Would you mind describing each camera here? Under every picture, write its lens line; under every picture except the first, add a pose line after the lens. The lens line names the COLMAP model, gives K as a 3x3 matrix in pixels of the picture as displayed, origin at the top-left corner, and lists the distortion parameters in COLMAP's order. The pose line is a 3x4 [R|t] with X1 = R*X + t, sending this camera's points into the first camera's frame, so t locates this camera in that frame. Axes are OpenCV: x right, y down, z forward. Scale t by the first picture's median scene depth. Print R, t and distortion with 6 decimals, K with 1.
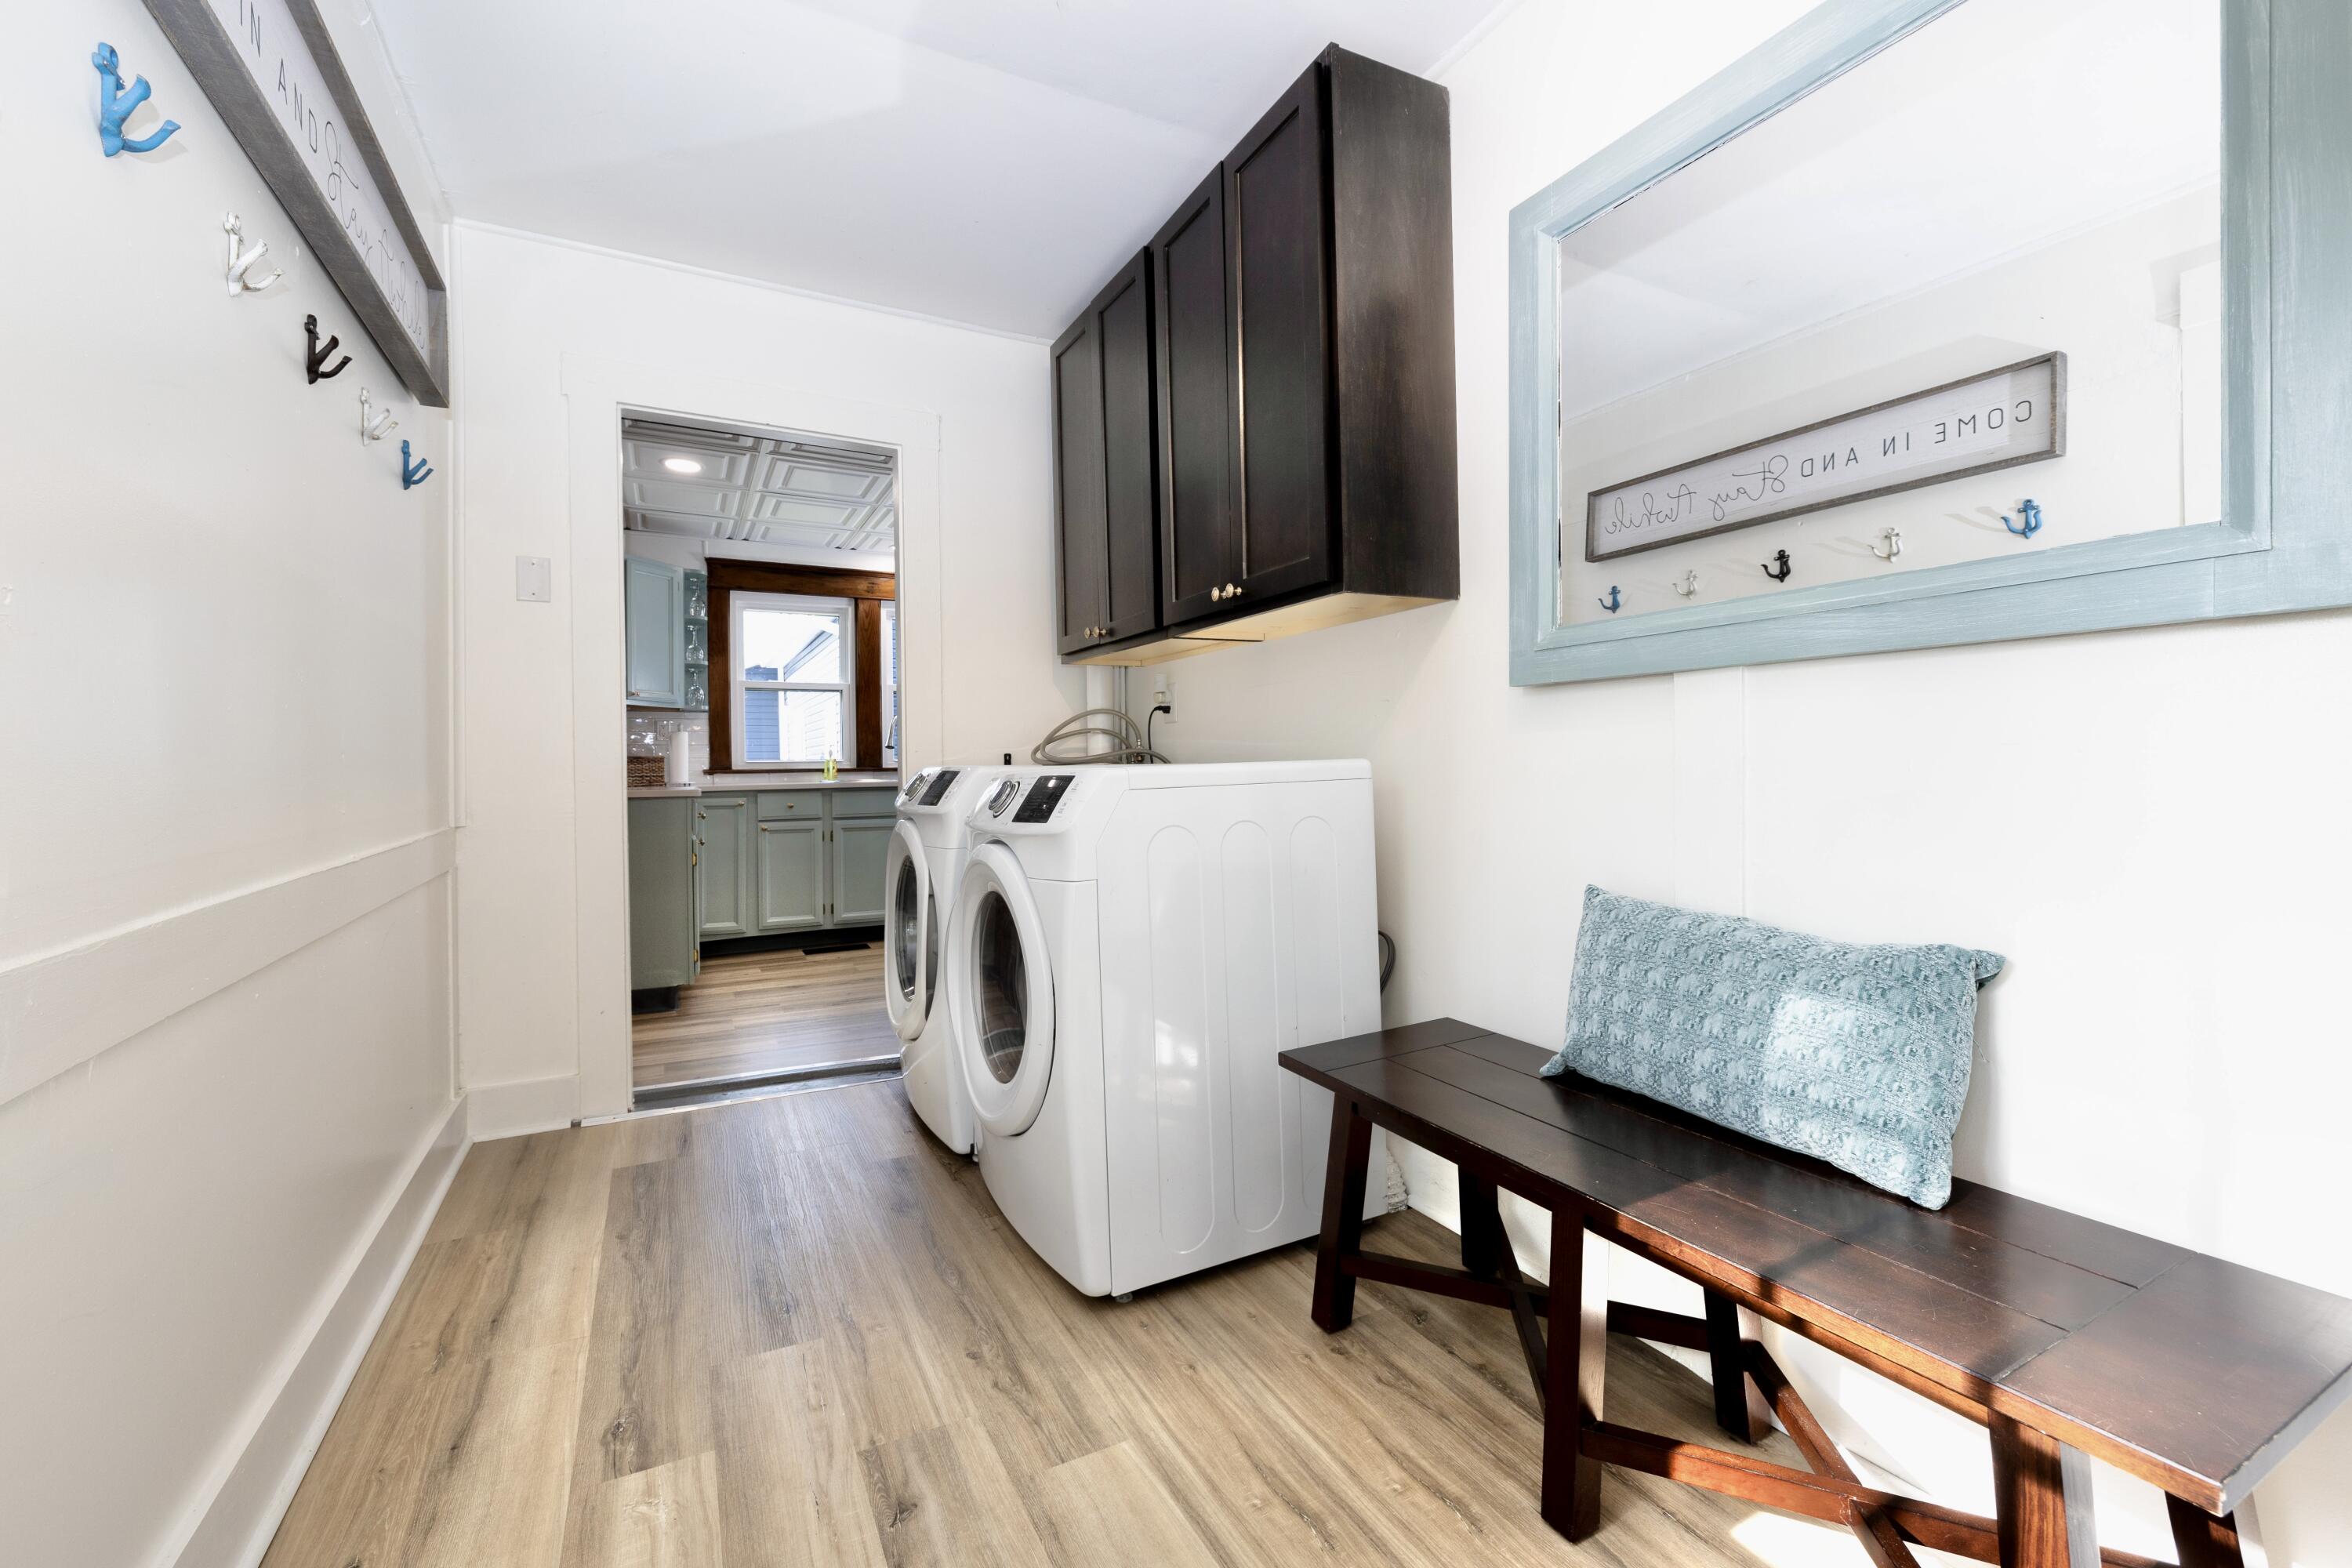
lens RADIAL K [[990.9, 0, 1156.5], [0, 990.9, 768.6], [0, 0, 1]] dist [-0.001359, 0.000259]
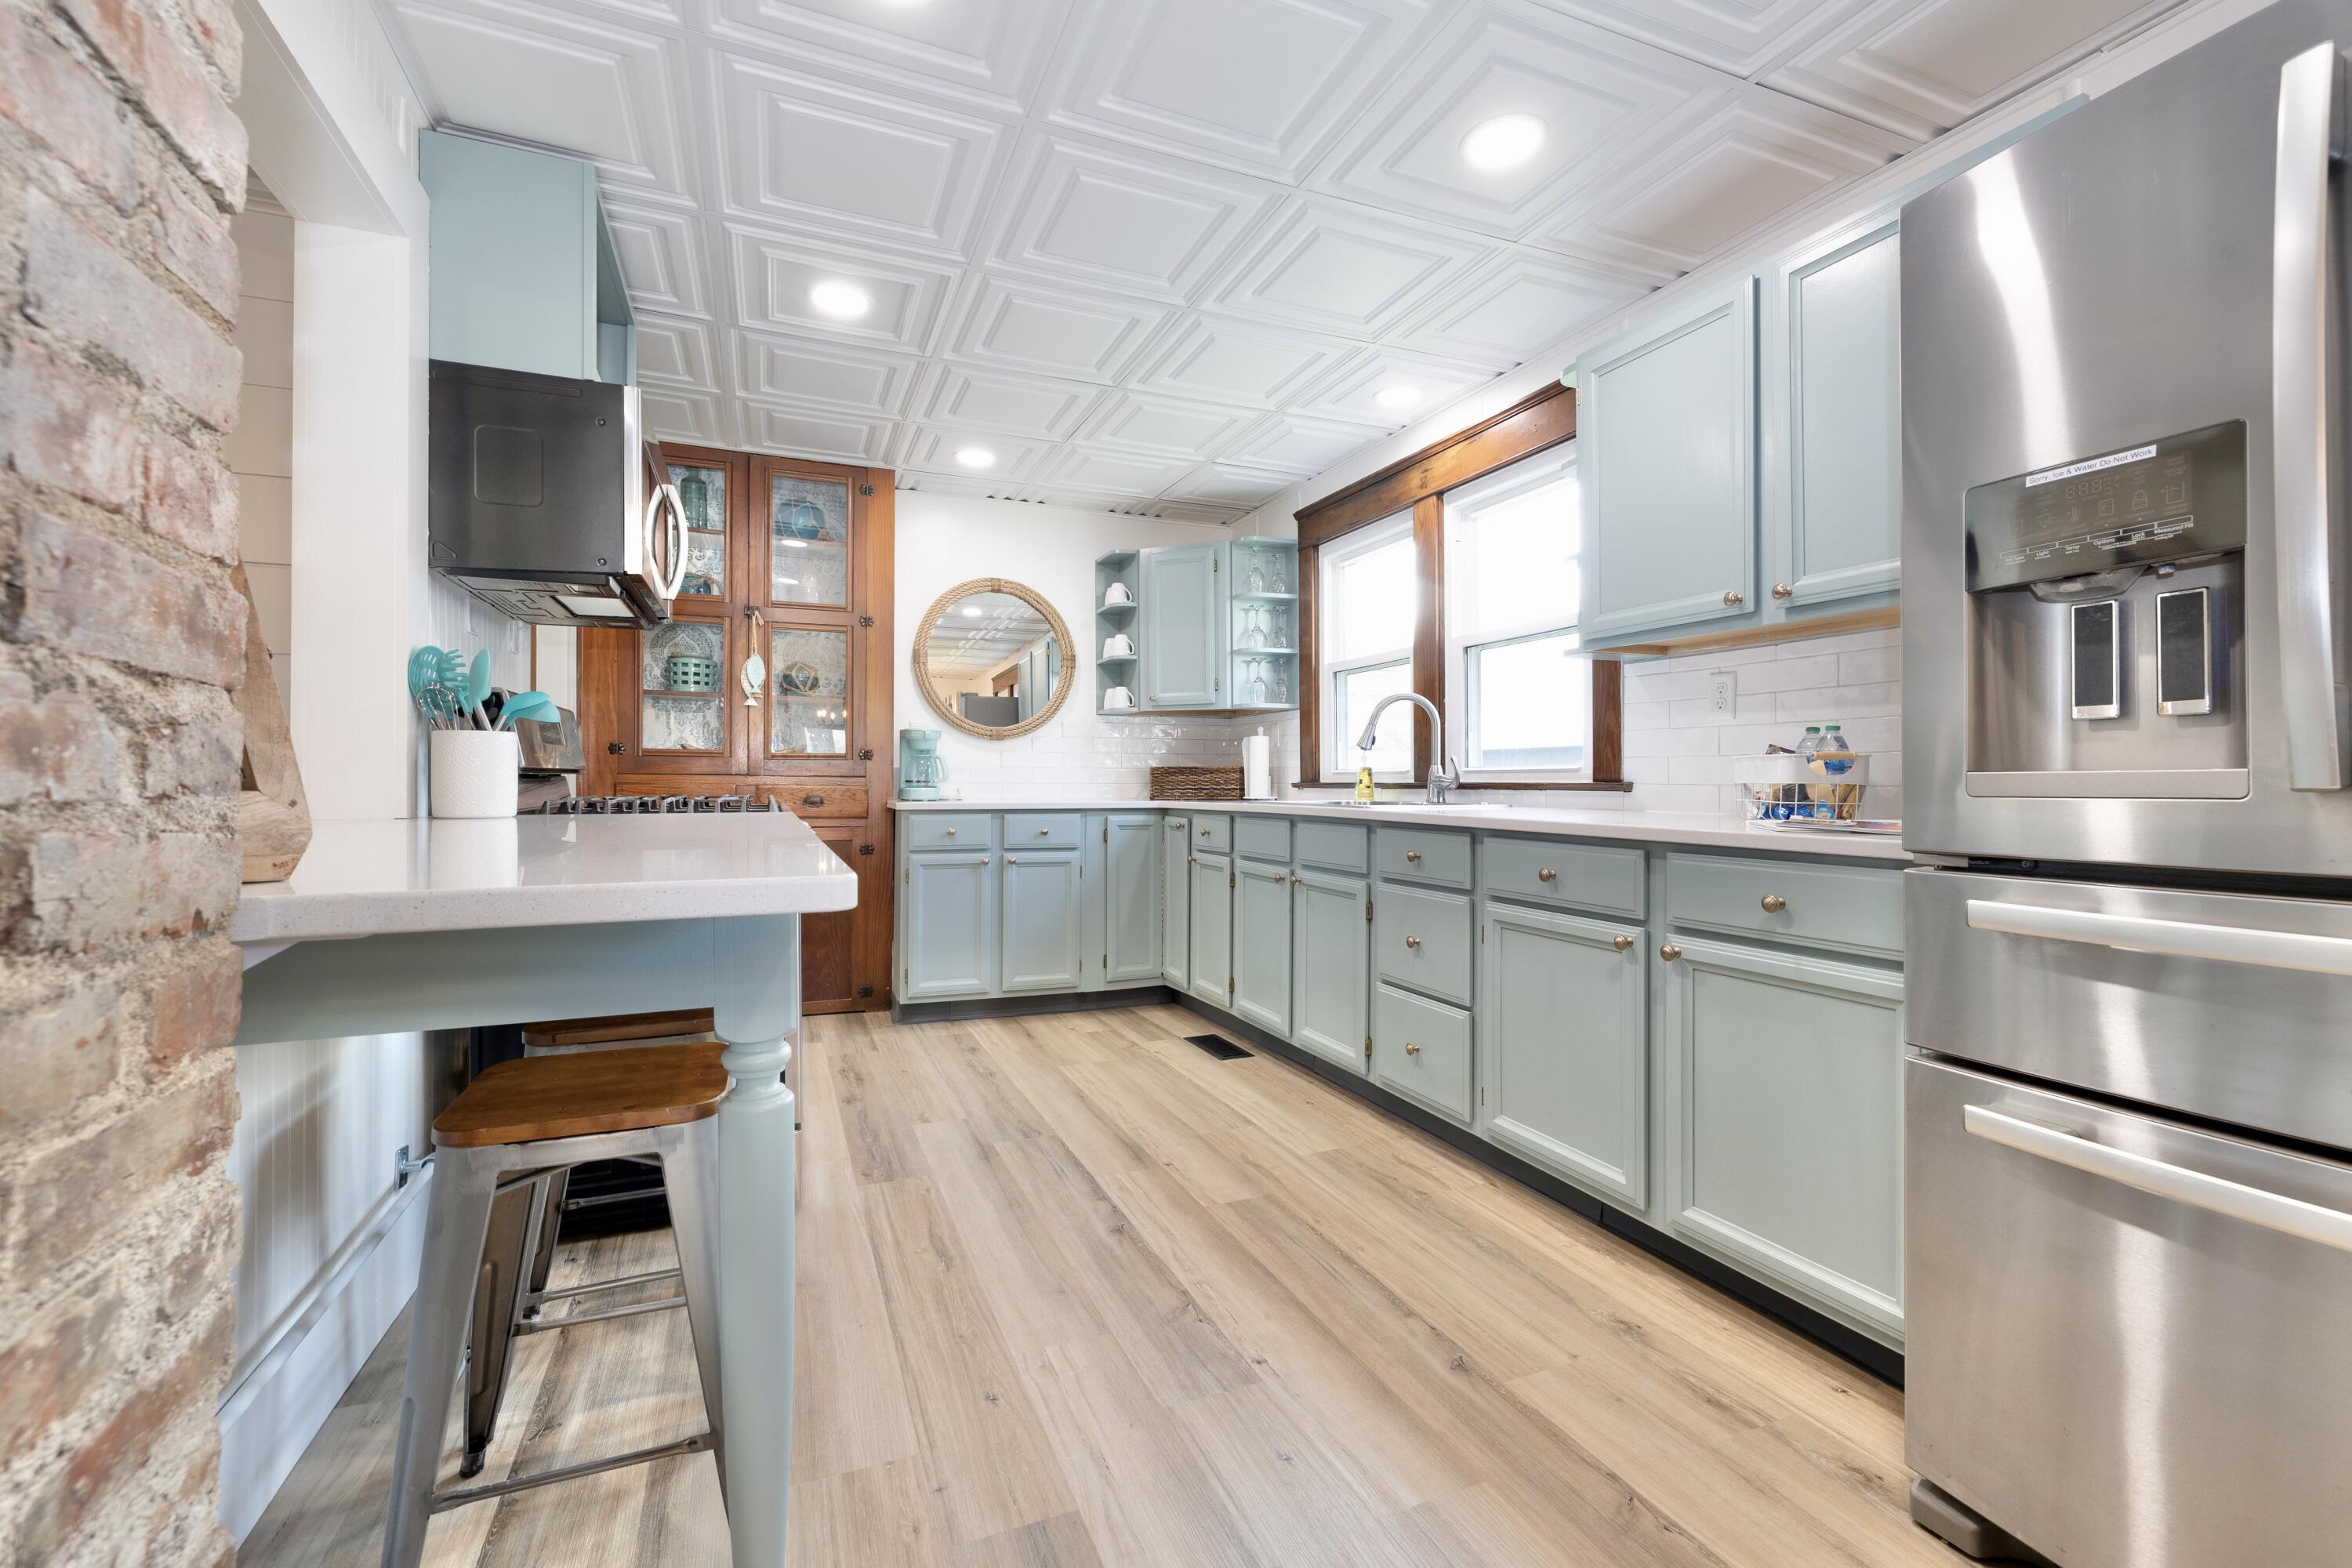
lens RADIAL K [[990.9, 0, 1151.6], [0, 990.9, 789.3], [0, 0, 1]] dist [-0.001359, 0.000259]
pose [[-0.116693, 0.021153, -0.992943, 0.344924], [0.003372, 0.999776, 0.020903, -0.010512], [0.993162, -0.000909, -0.116738, 0.976501]]
